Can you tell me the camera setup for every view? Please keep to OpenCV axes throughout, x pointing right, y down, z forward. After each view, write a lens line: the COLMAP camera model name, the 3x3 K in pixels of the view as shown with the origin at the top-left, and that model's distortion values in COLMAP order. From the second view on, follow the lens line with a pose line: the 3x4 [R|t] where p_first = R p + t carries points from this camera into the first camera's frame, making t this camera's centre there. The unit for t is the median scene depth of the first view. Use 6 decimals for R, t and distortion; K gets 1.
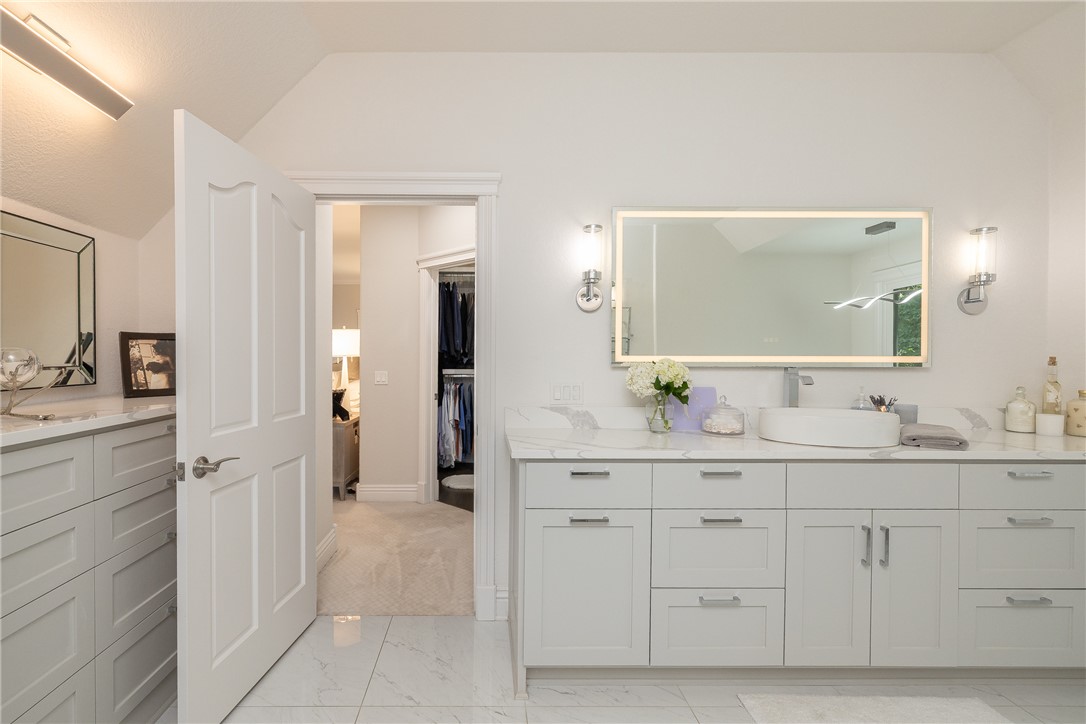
lens RADIAL K [[463.1, 0, 485.4], [0, 463.1, 359.9], [0, 0, 1]] dist [-0.001017, -0.000110]
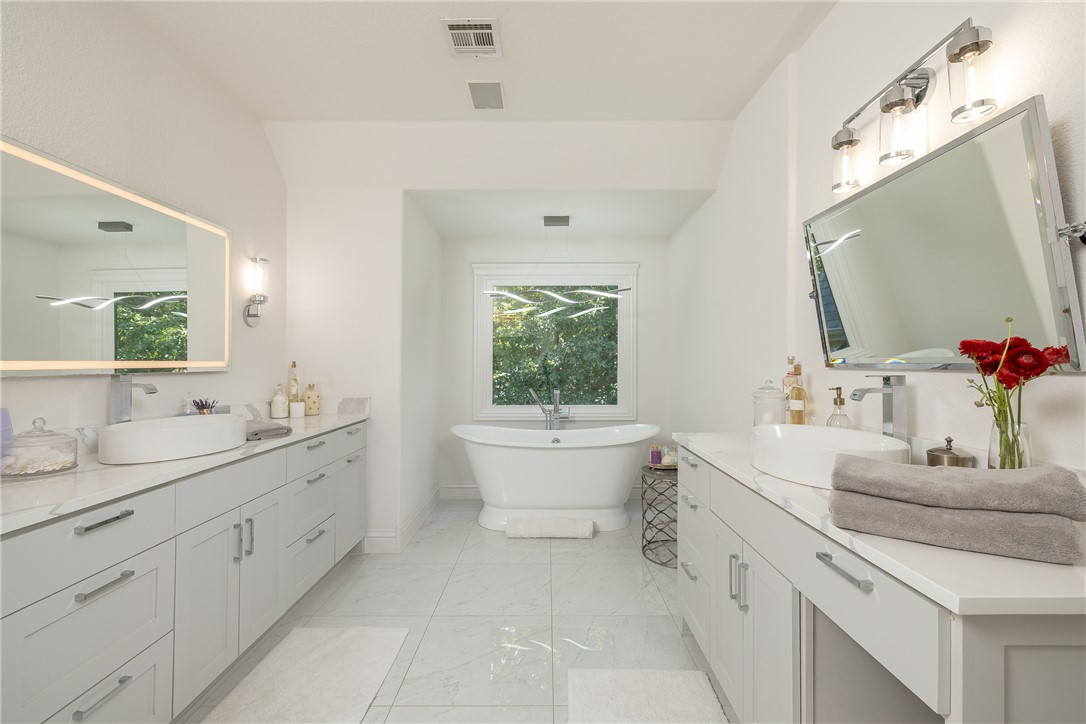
lens RADIAL K [[463.1, 0, 541.8], [0, 463.1, 357.2], [0, 0, 1]] dist [-0.001017, -0.000110]
pose [[0.021095, 0.005550, 0.999762, -0.160398], [0.011271, 0.999920, -0.005788, -0.002090], [-0.999714, 0.011391, 0.021031, 0.220699]]
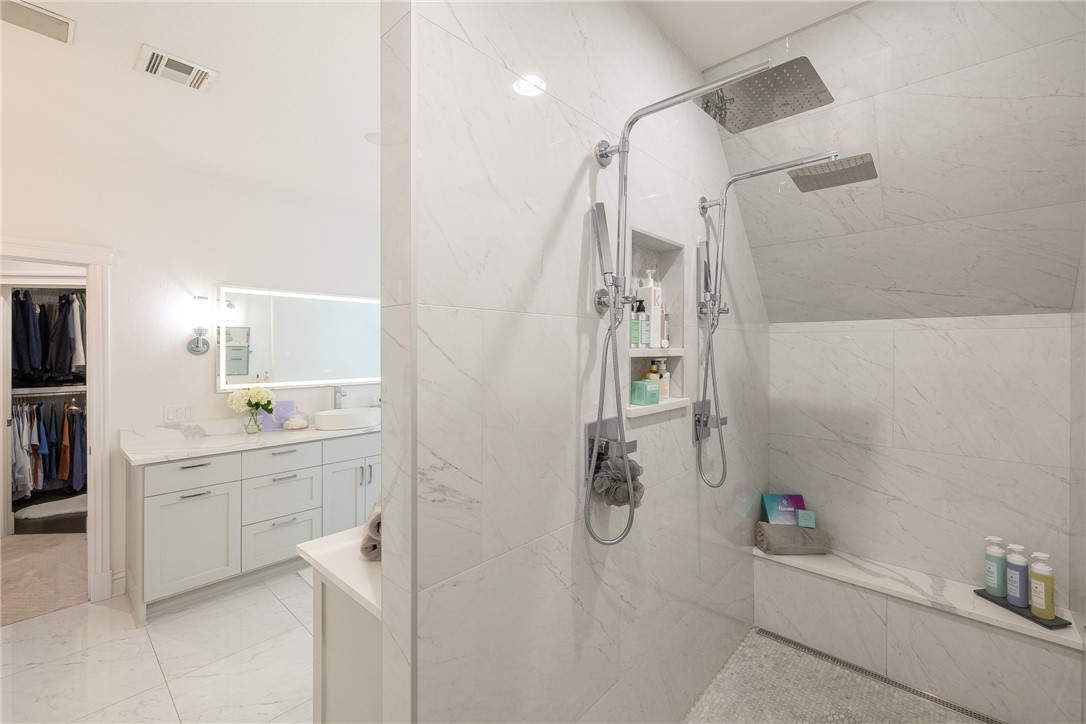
lens RADIAL K [[463.1, 0, 537.0], [0, 463.1, 353.0], [0, 0, 1]] dist [-0.001017, -0.000110]
pose [[0.685269, -0.010258, 0.728218, -0.101235], [0.003342, 0.999935, 0.010941, -0.124035], [-0.728282, -0.005063, 0.685258, -0.745780]]
